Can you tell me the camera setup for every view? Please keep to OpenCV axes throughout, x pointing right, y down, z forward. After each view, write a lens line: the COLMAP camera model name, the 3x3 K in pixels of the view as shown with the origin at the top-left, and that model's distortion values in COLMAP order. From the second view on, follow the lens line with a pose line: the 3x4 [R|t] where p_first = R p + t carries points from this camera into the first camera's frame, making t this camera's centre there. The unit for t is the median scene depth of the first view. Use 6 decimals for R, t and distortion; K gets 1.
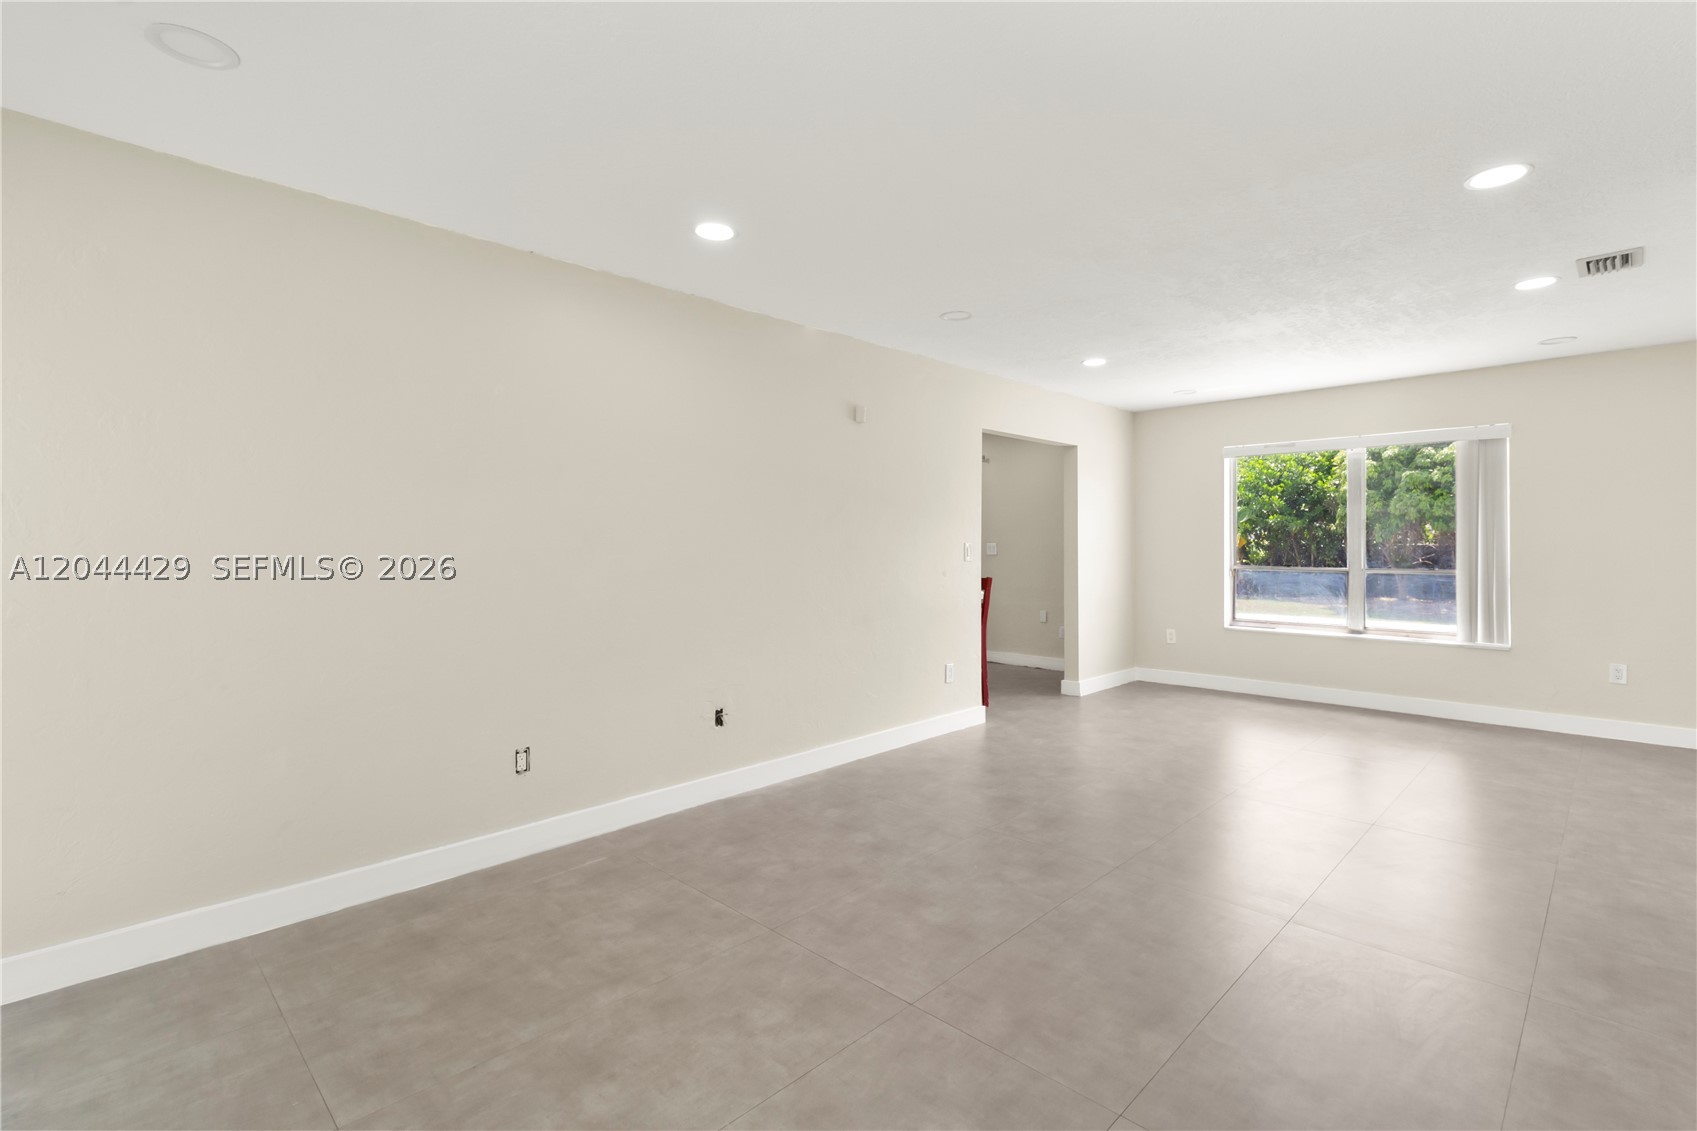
lens RADIAL K [[786.7, 0, 882.7], [0, 786.7, 525.6], [0, 0, 1]] dist [0.019747, -0.013209]
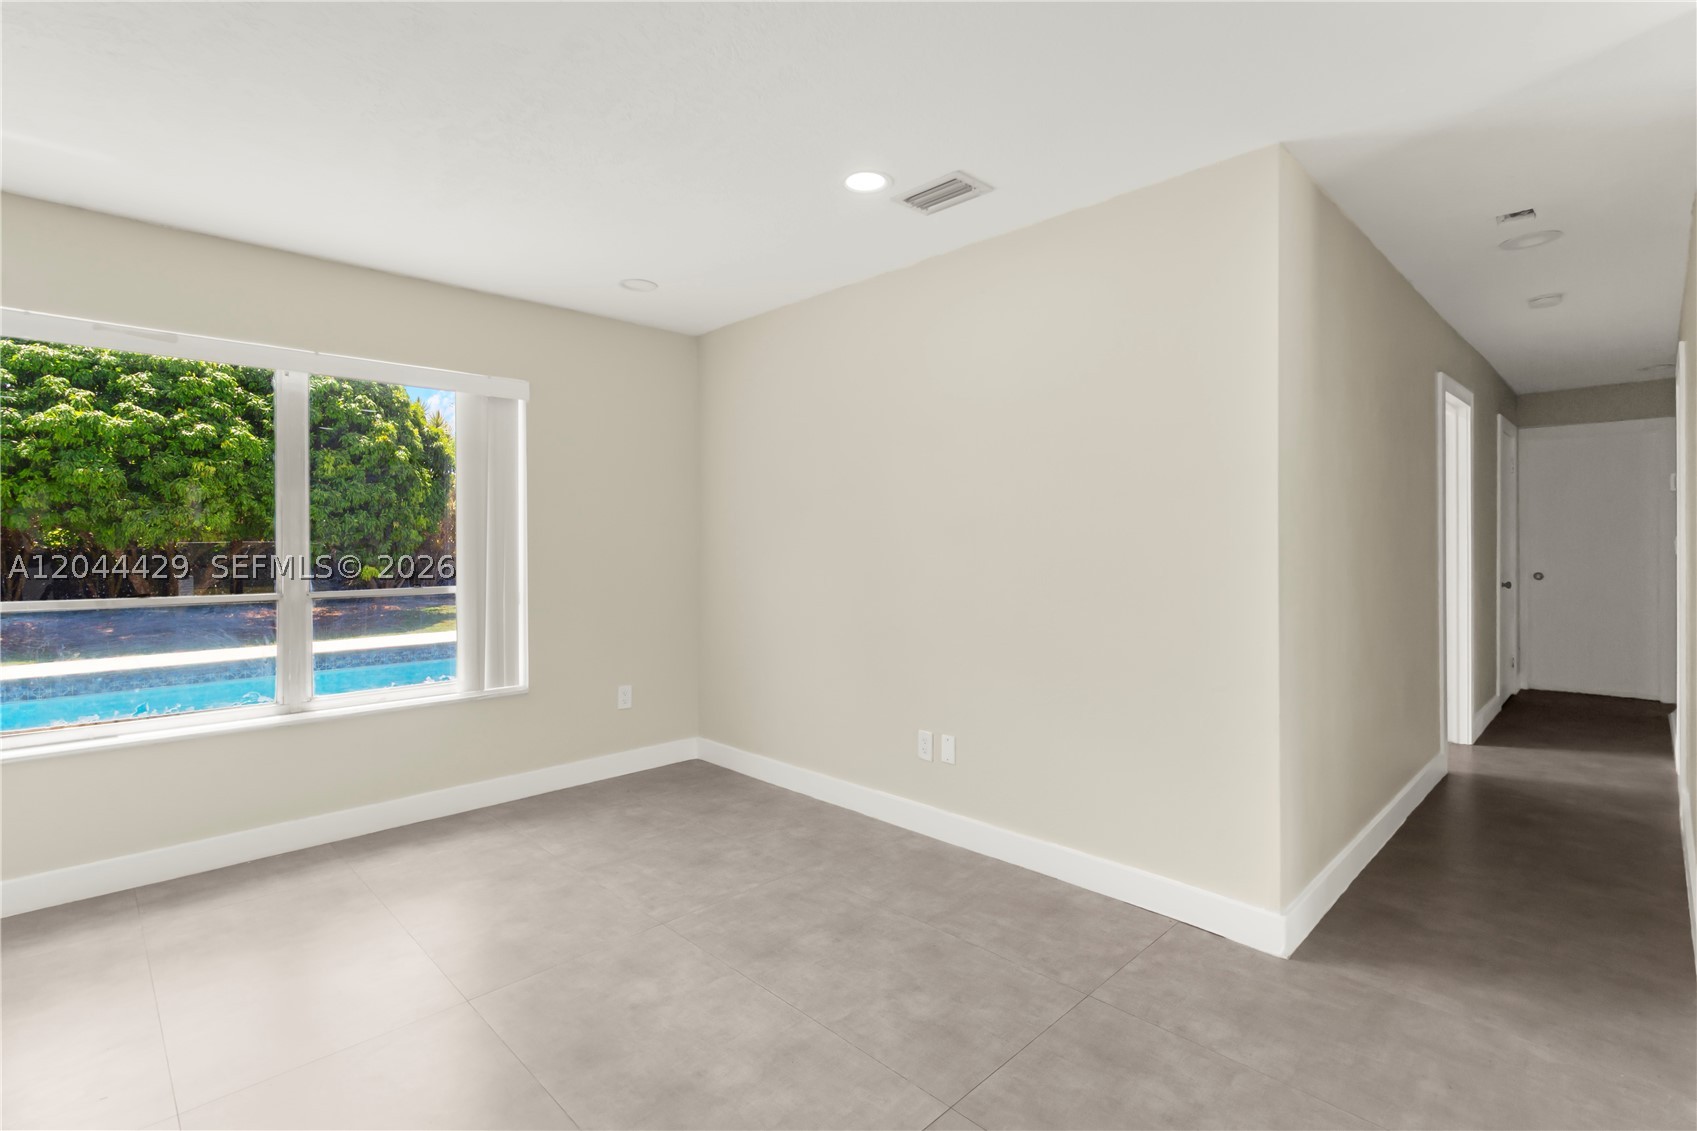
lens RADIAL K [[784.9, 0, 859.4], [0, 784.9, 544.8], [0, 0, 1]] dist [0.001634, -0.000058]
pose [[0.035560, -0.001678, 0.999366, 0.077750], [-0.019574, 0.999806, 0.002375, 0.013343], [-0.999176, -0.019646, 0.035520, 0.652398]]
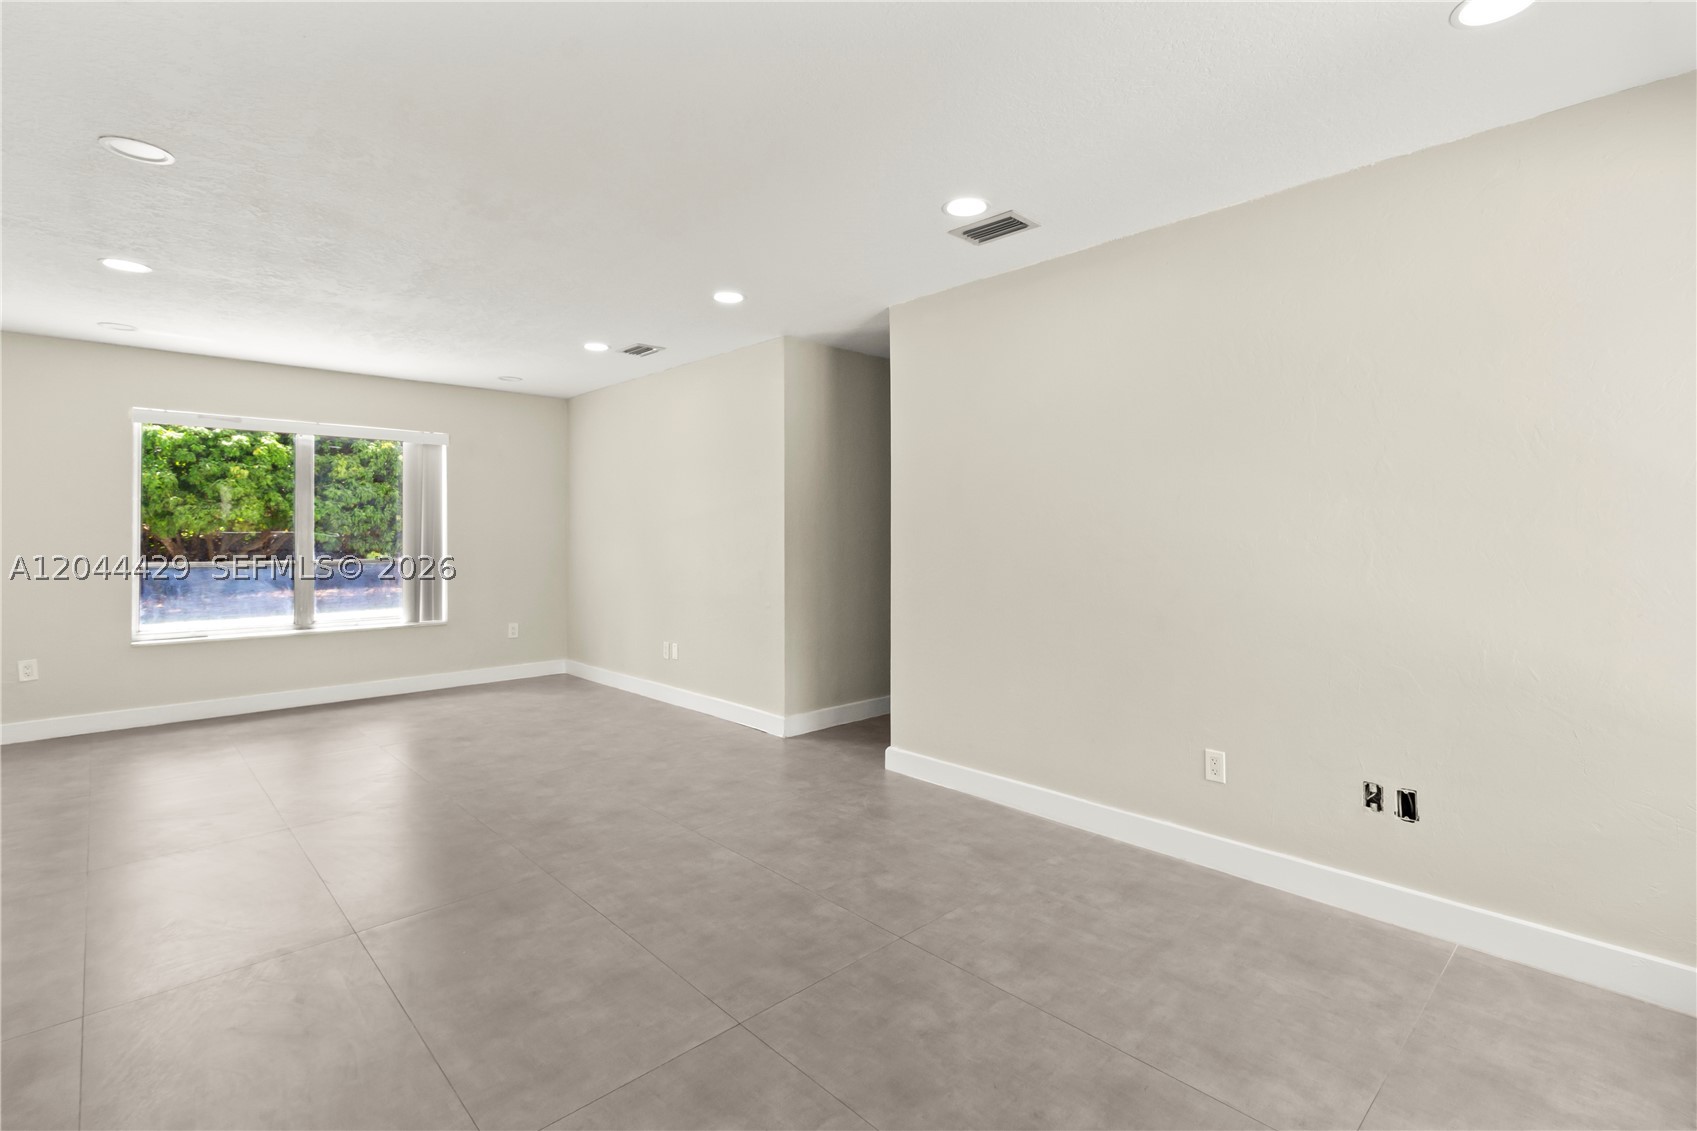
lens RADIAL K [[773.8, 0, 857.1], [0, 773.8, 532.7], [0, 0, 1]] dist [0.003924, 0.000602]
pose [[0.050985, 0.003731, 0.998692, -0.334273], [-0.022742, 0.999738, -0.002574, 0.008556], [-0.998440, -0.022581, 0.051056, 0.315550]]
